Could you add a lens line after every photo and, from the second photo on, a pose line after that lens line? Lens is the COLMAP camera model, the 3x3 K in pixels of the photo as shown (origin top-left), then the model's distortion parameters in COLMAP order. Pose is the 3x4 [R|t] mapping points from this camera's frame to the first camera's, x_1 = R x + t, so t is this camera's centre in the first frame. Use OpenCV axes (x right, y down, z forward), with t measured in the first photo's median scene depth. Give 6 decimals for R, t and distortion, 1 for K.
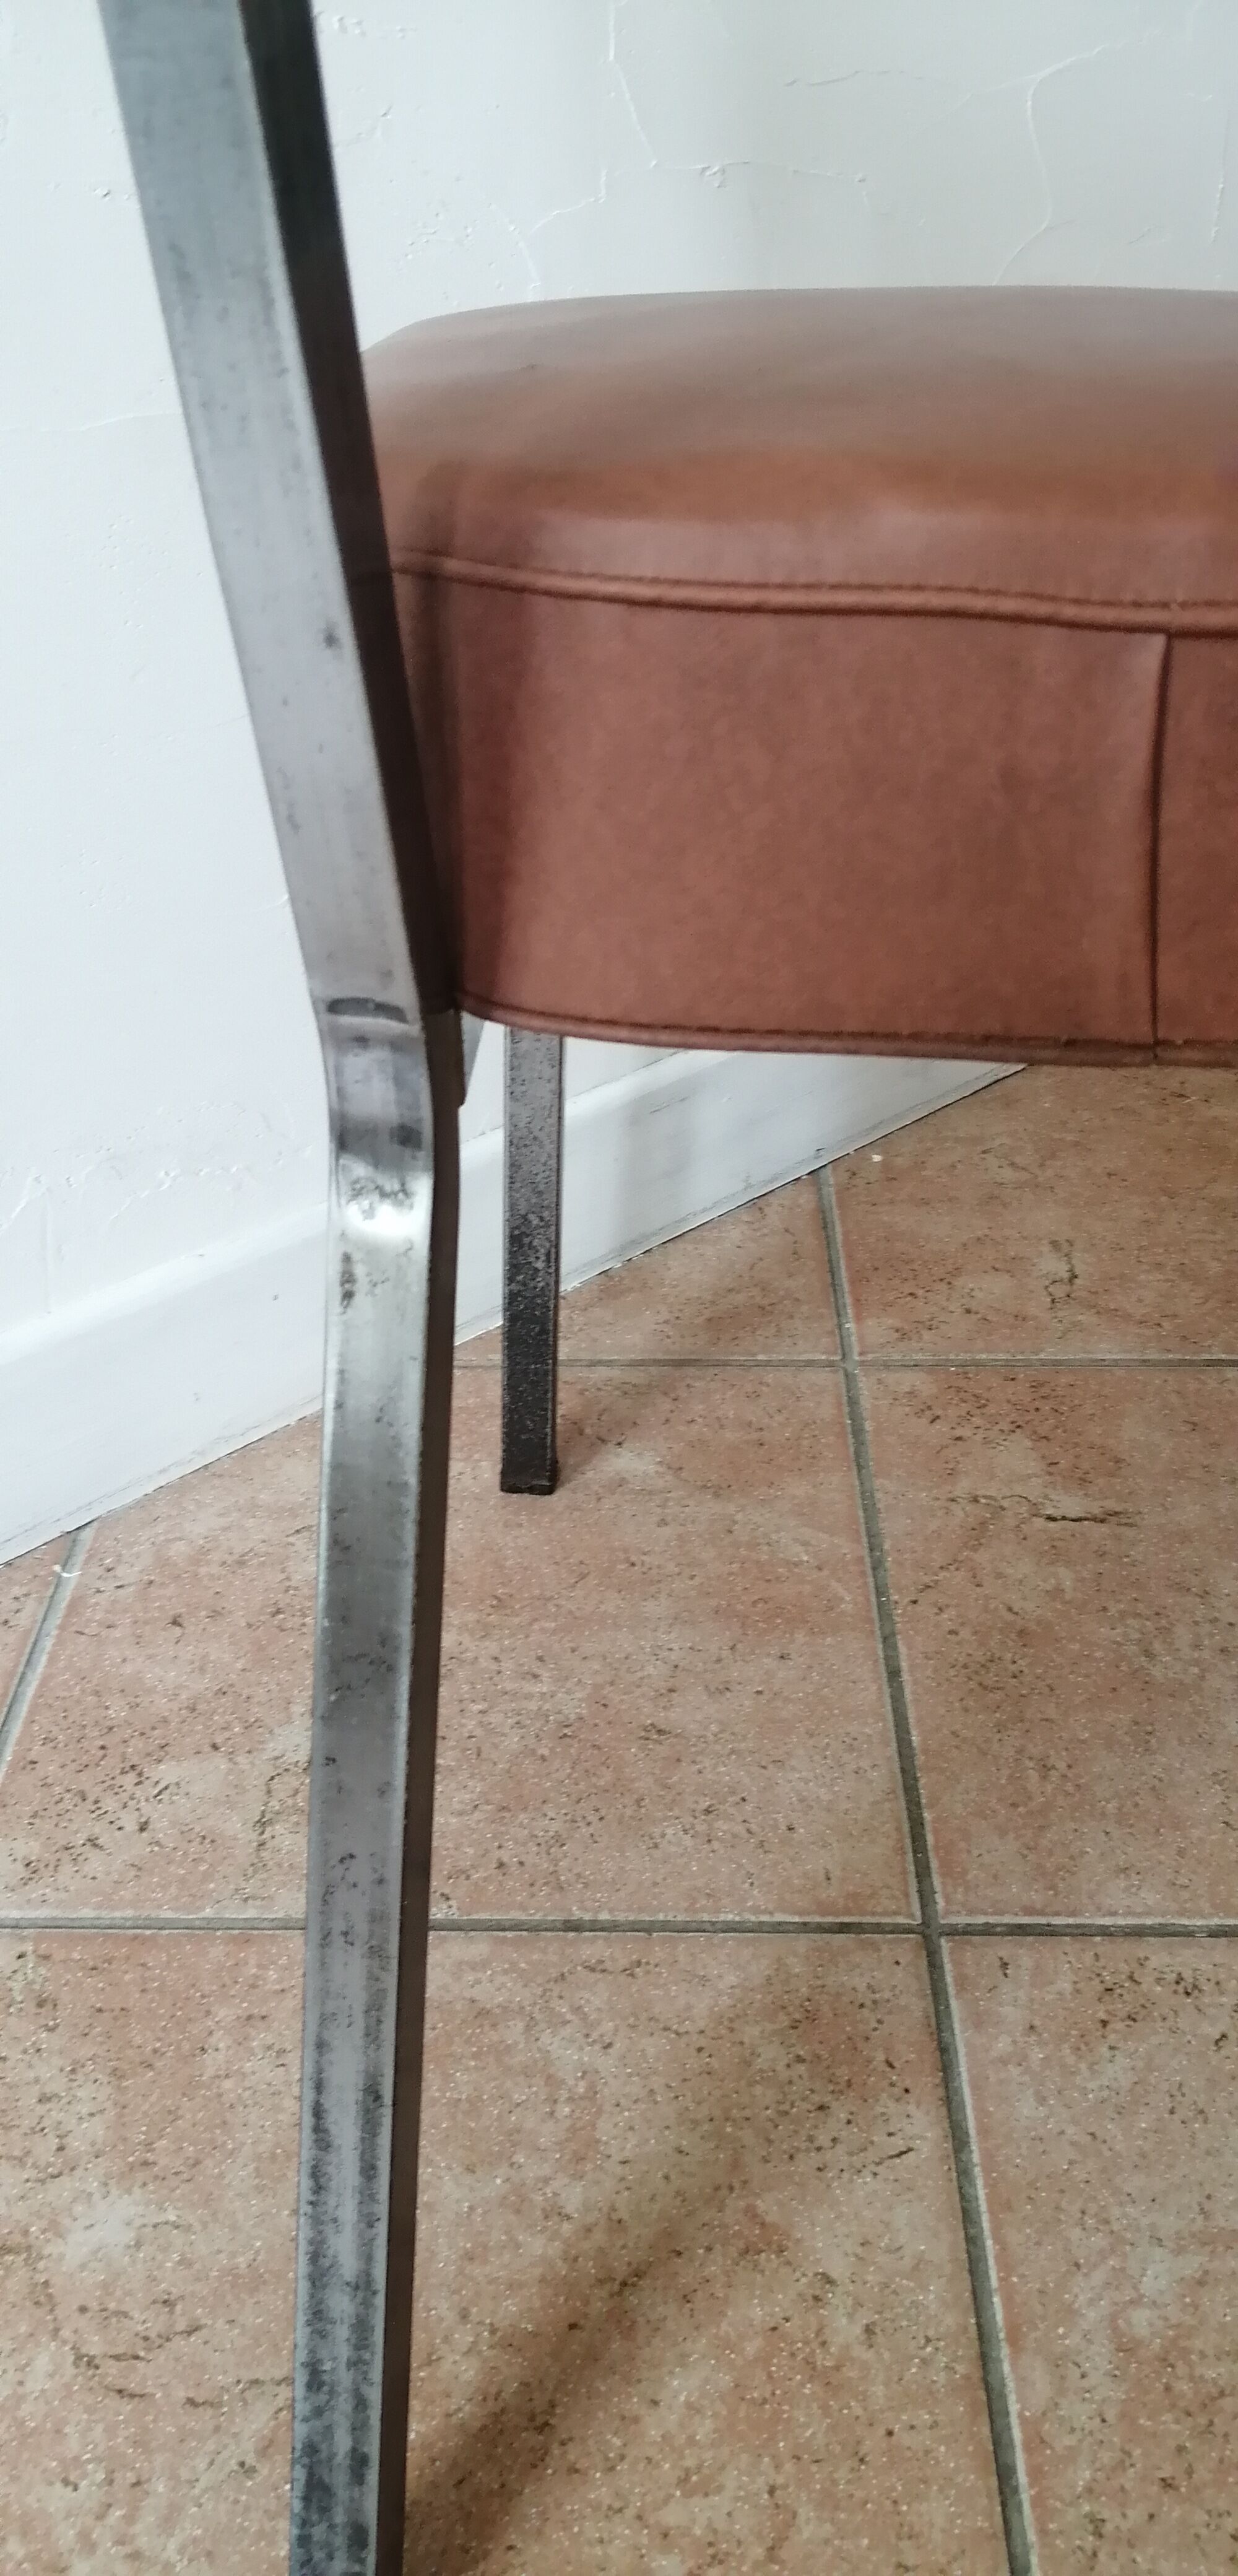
lens RADIAL K [[2057.7, 0, 610.8], [0, 2057.7, 1264.2], [0, 0, 1]] dist [0.057847, -0.156081]
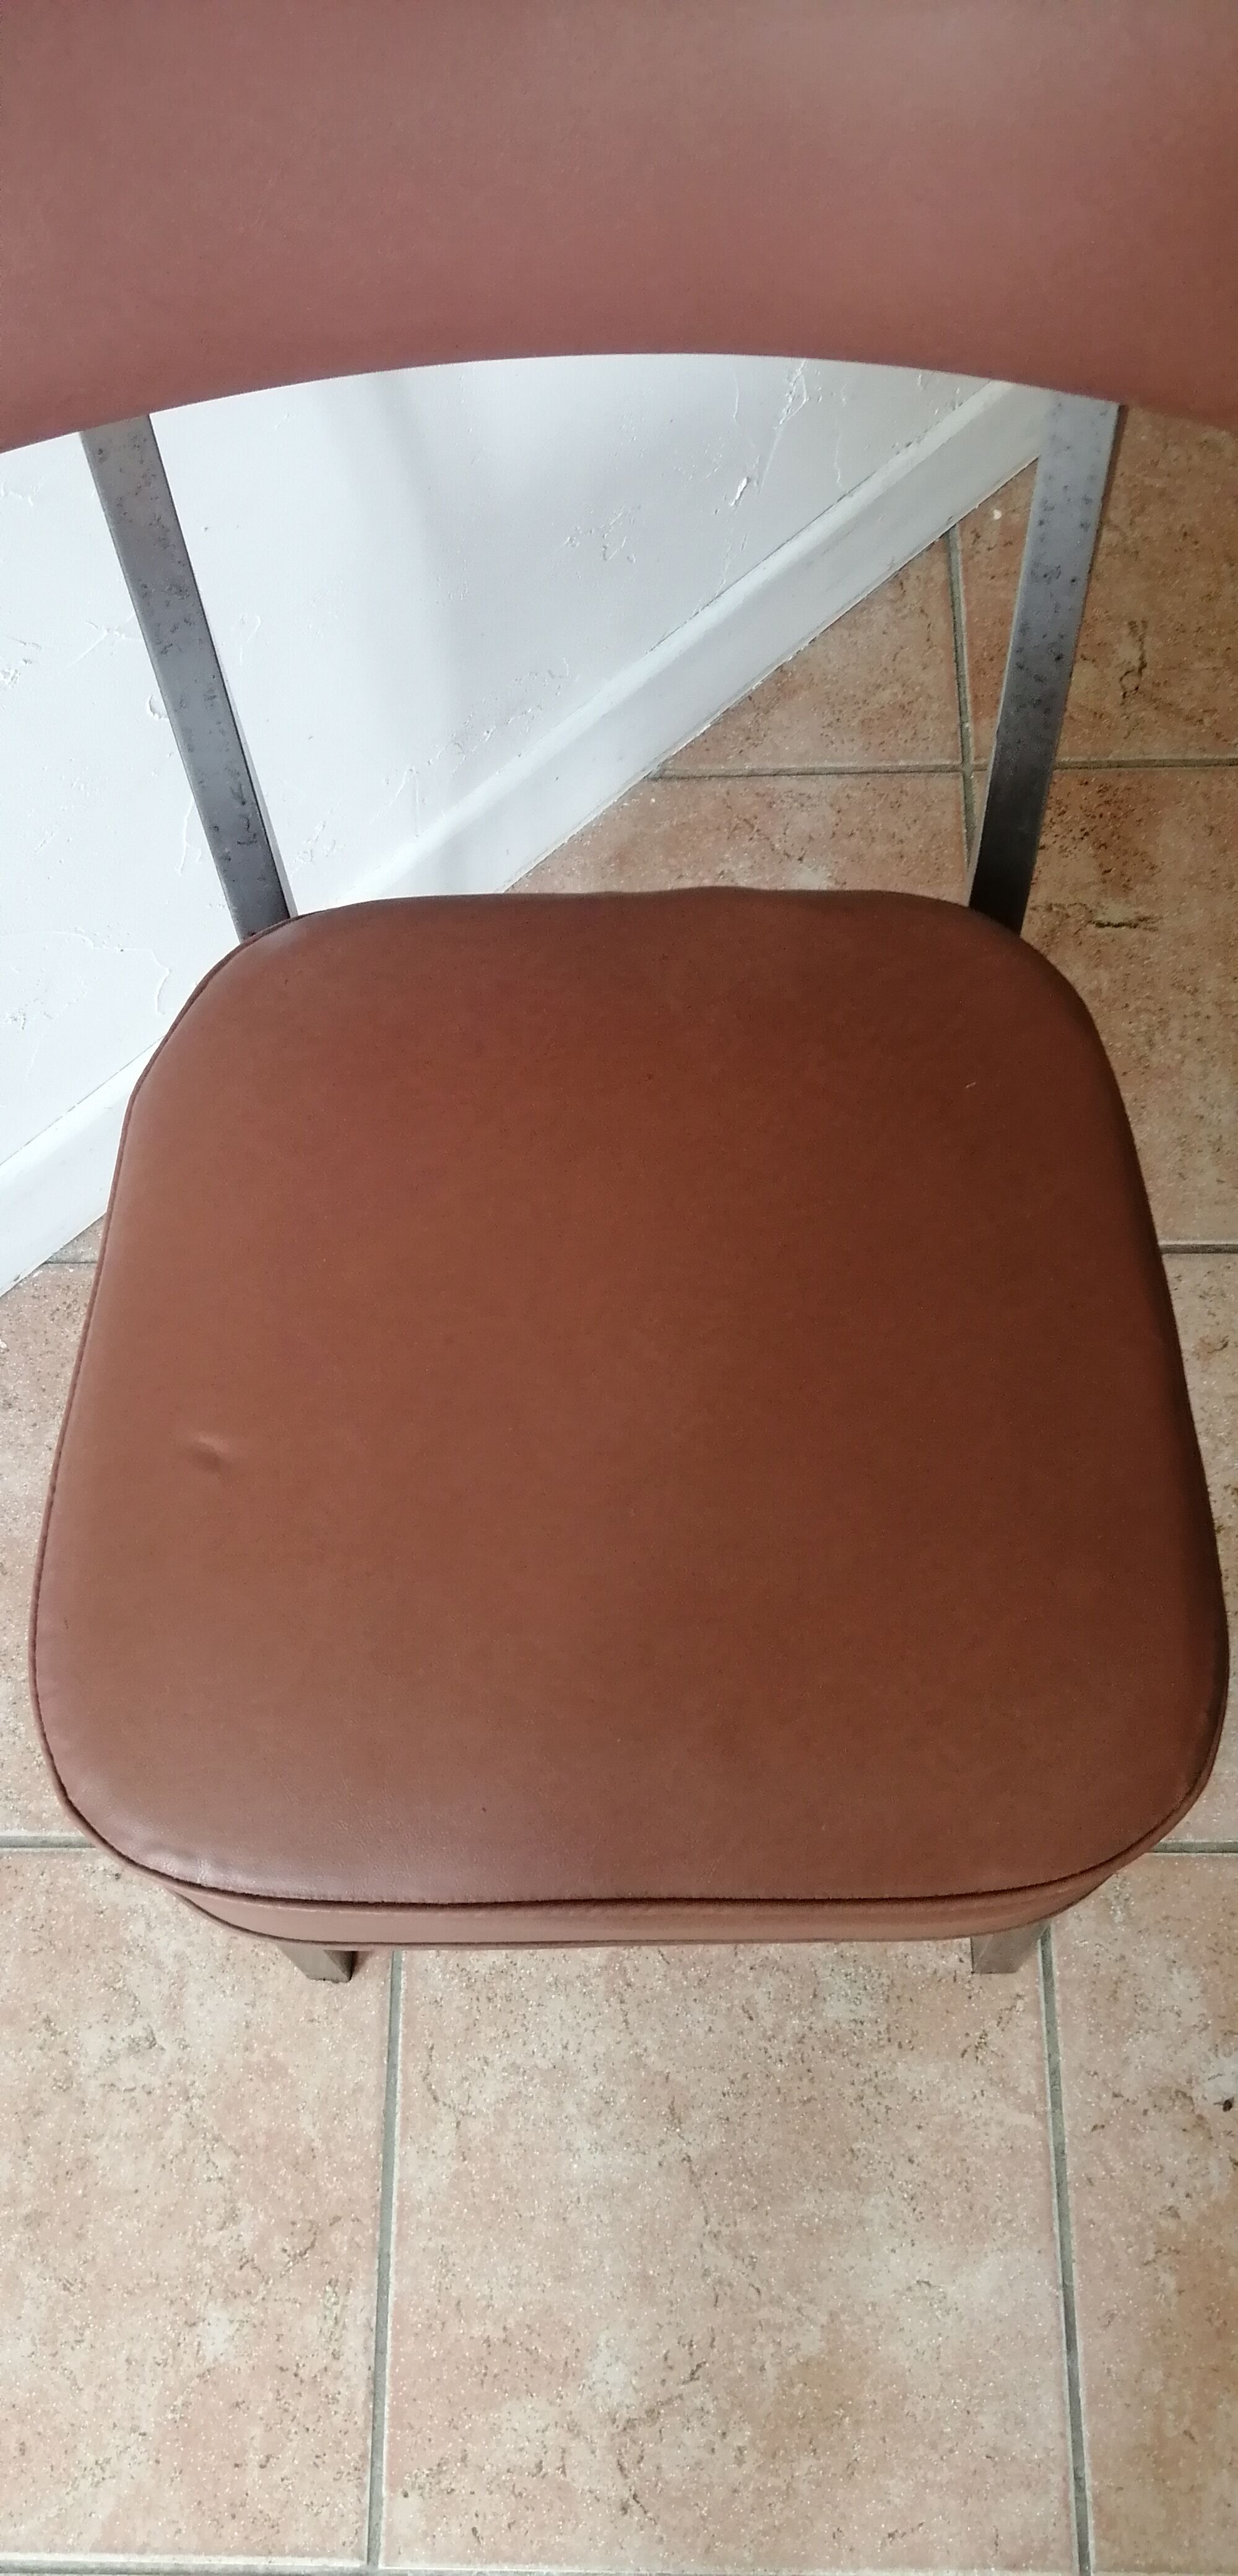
lens RADIAL K [[2057.7, 0, 623.3], [0, 2057.7, 1281.4], [0, 0, 1]] dist [0.057847, -0.156081]
pose [[0.999619, -0.022574, -0.015863, -0.120577], [0.027574, 0.797804, 0.602287, -0.635025], [-0.000941, -0.602495, 0.798122, -0.361910]]
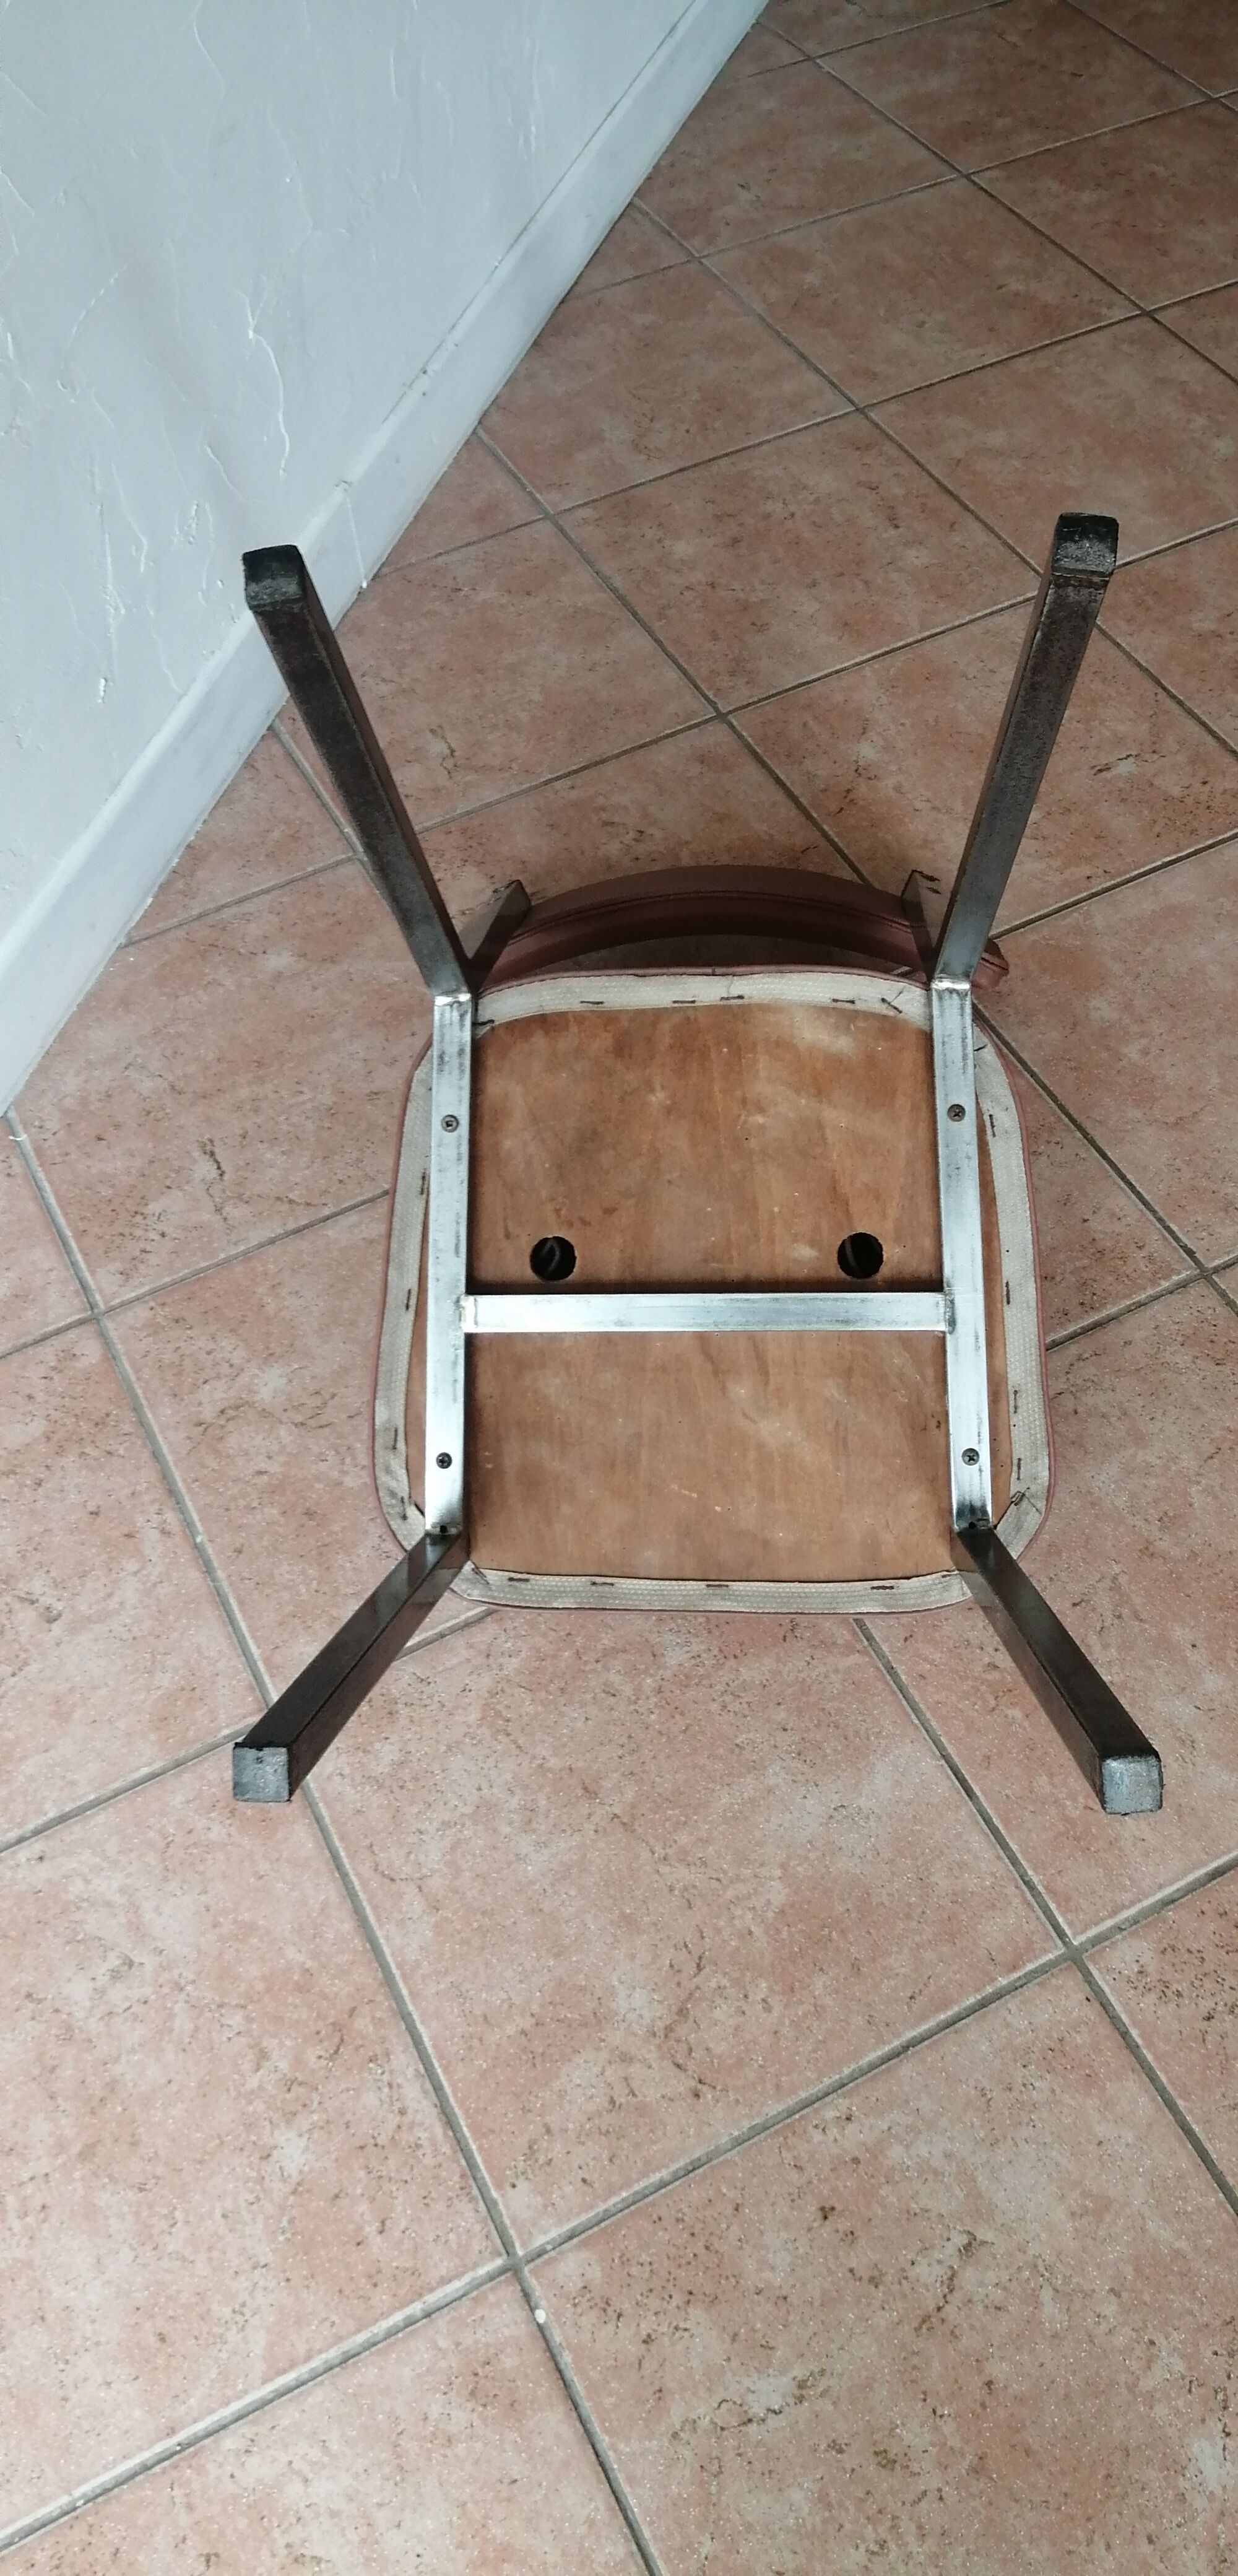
lens RADIAL K [[2057.7, 0, 633.6], [0, 2057.7, 1268.6], [0, 0, 1]] dist [0.057847, -0.156081]
pose [[0.878729, -0.403502, 0.254992, -0.324520], [0.285080, 0.872127, 0.397649, -0.335770], [-0.382837, -0.276733, 0.881394, -0.868500]]
